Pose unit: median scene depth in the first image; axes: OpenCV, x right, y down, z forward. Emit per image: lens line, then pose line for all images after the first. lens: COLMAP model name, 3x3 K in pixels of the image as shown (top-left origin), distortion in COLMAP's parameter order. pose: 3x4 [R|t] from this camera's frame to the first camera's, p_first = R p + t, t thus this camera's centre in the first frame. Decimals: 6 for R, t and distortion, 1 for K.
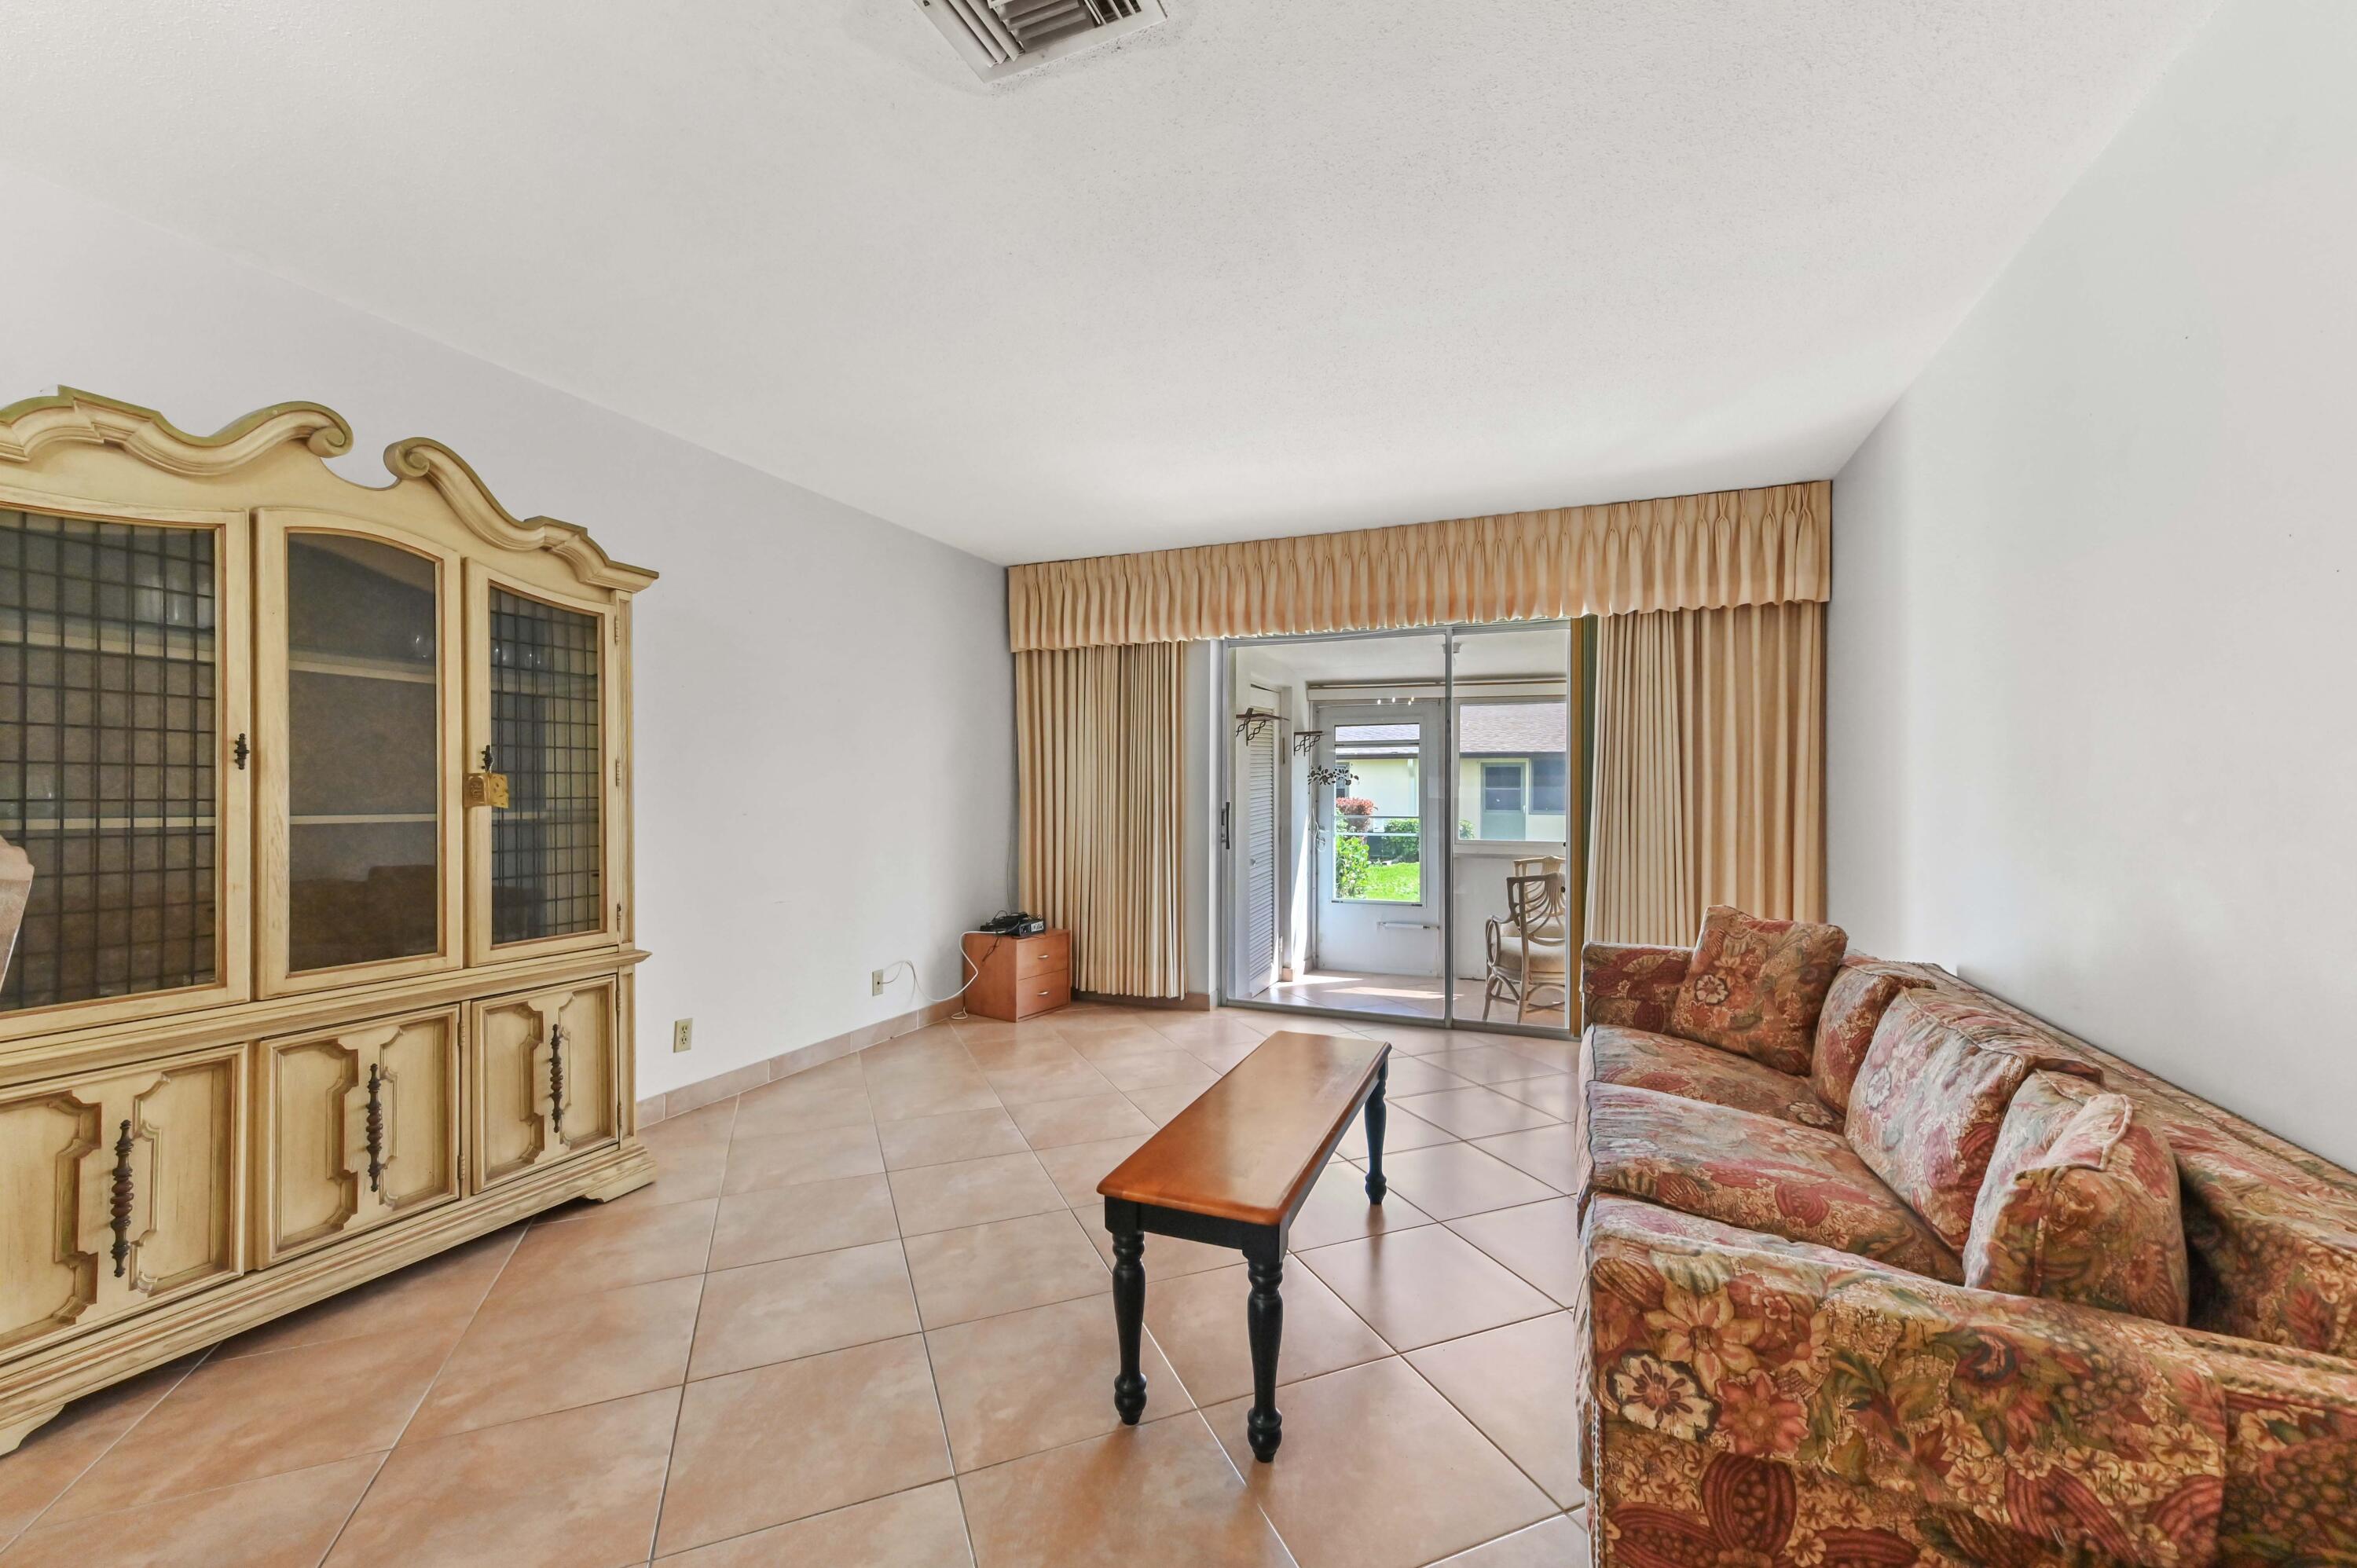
lens RADIAL K [[928.8, 0, 1297.5], [0, 928.8, 803.6], [0, 0, 1]] dist [0.008137, -0.000318]
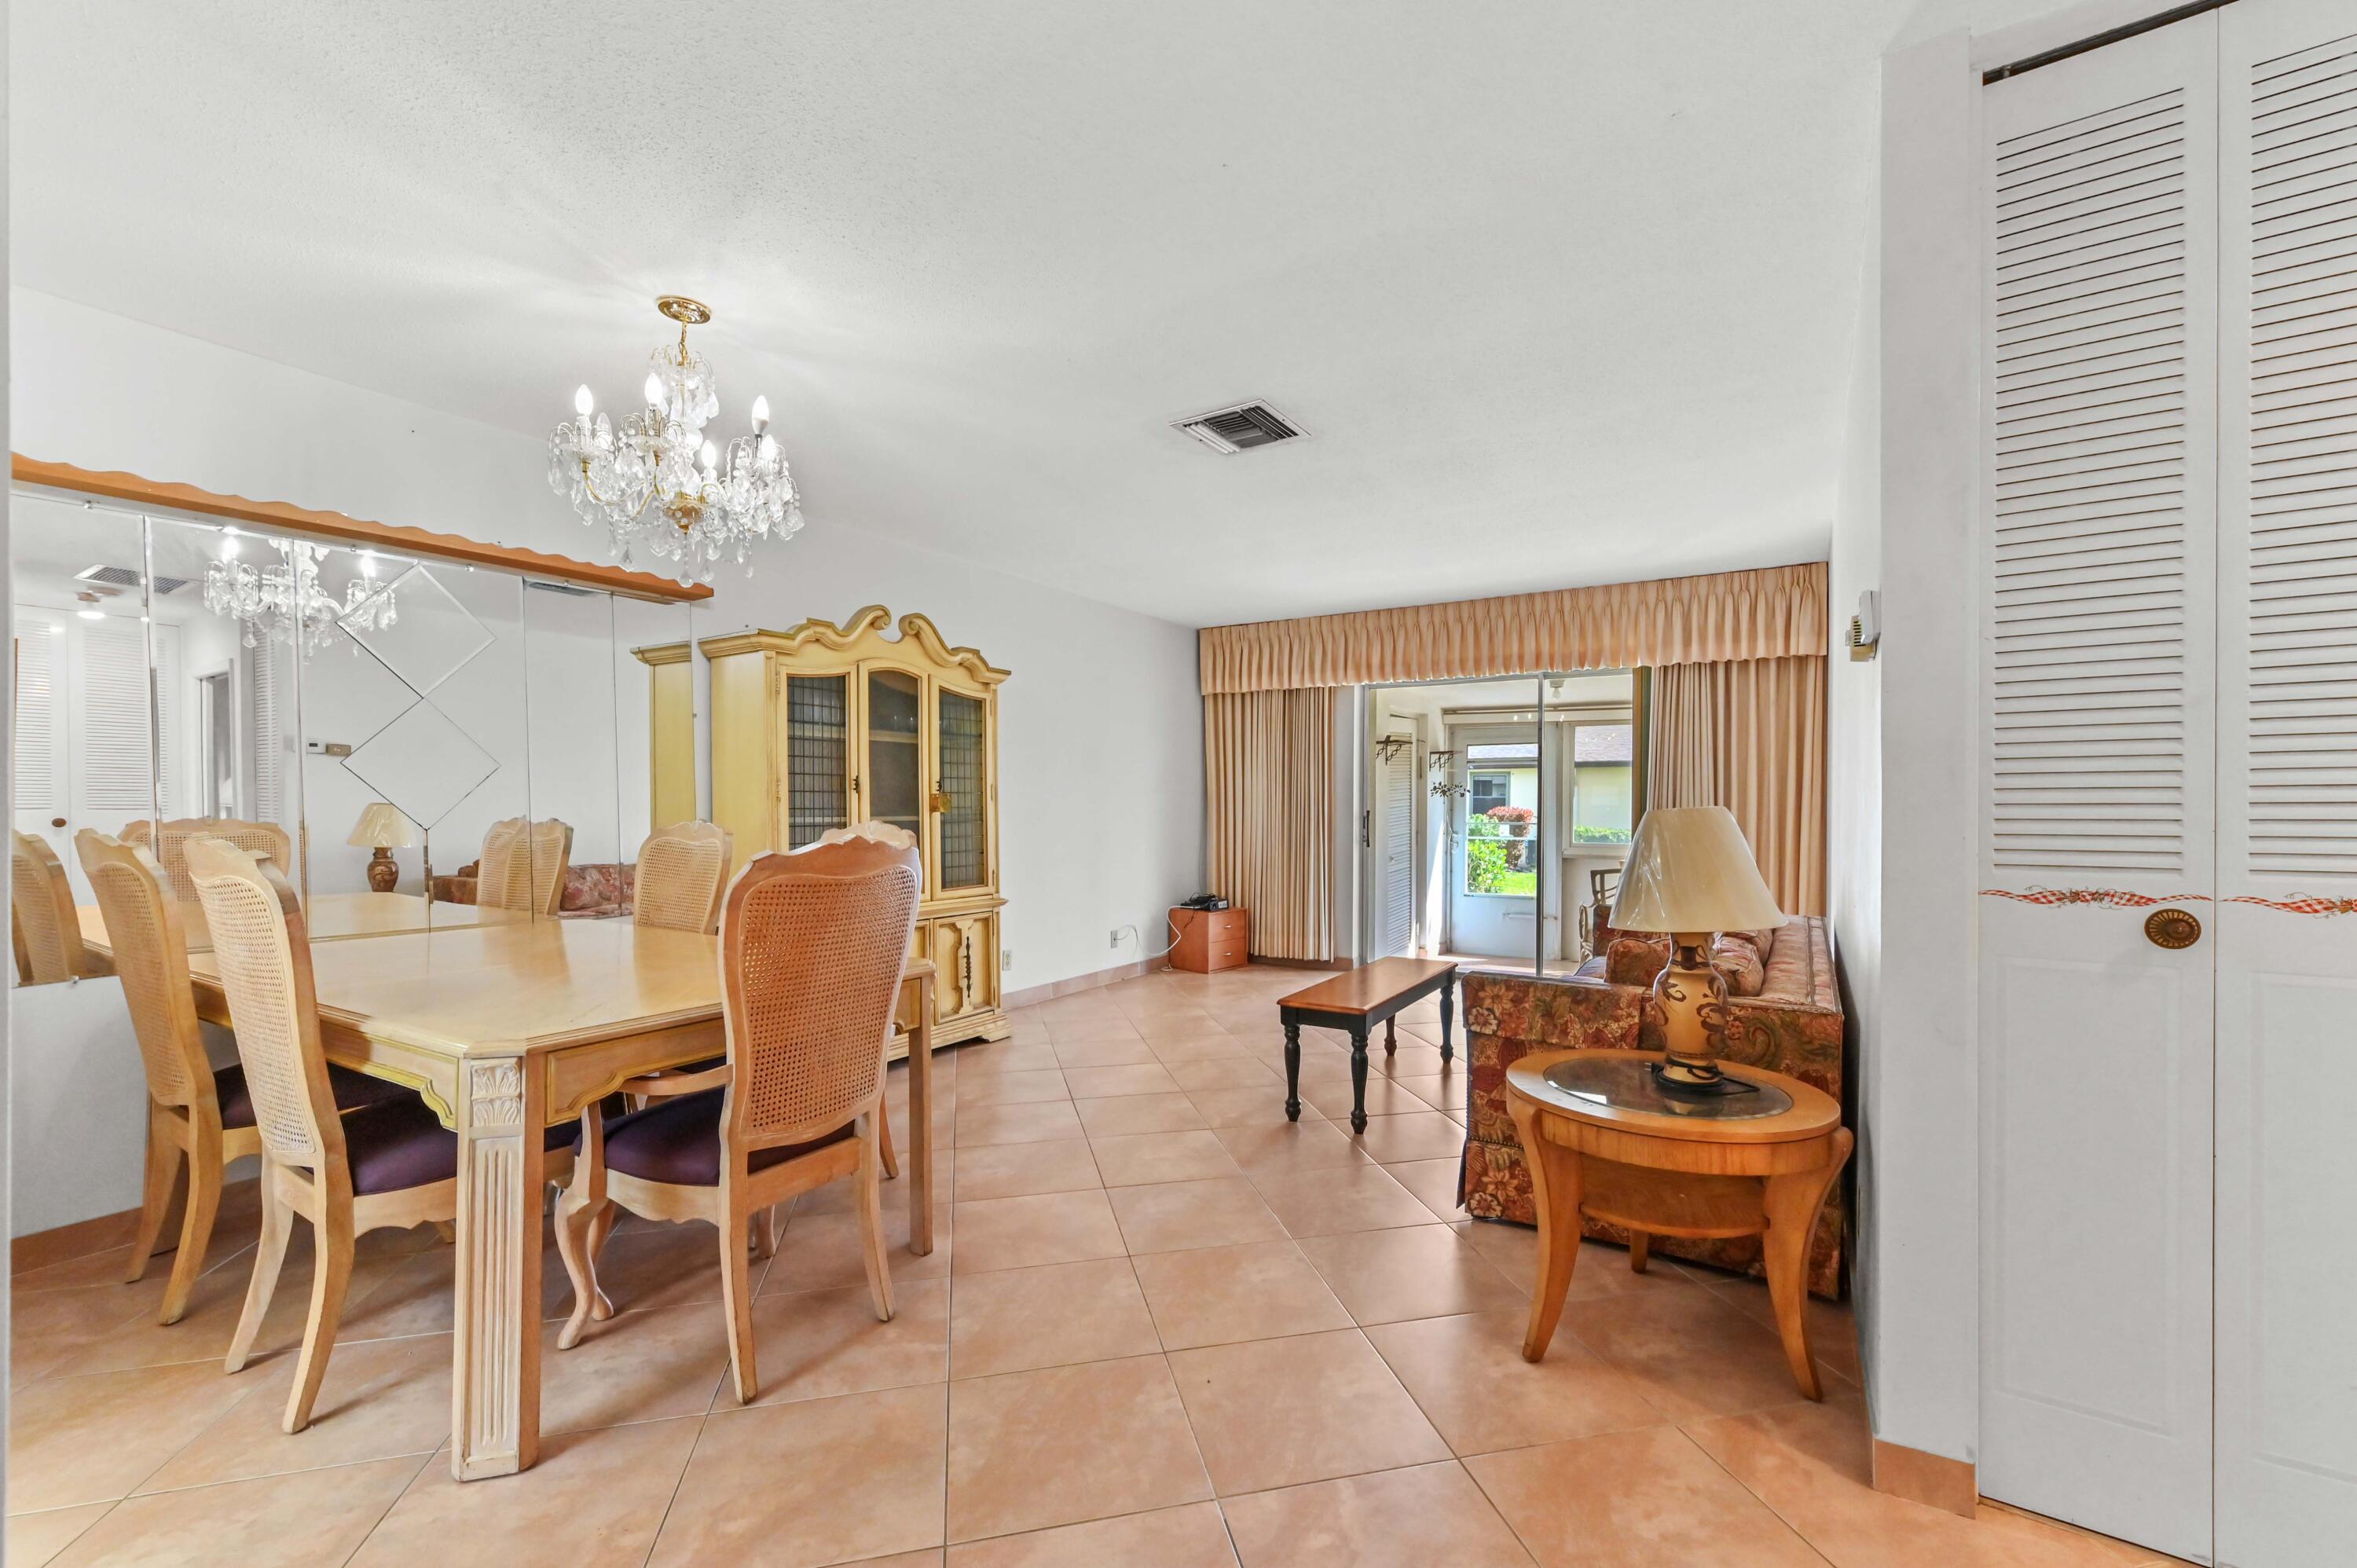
lens RADIAL K [[928.8, 0, 1185.8], [0, 928.8, 808.8], [0, 0, 1]] dist [0.008137, -0.000318]
pose [[0.957721, 0.000019, -0.287697, 0.087110], [-0.001281, 0.999990, -0.004198, 0.003585], [0.287694, 0.004389, 0.957712, -0.491481]]
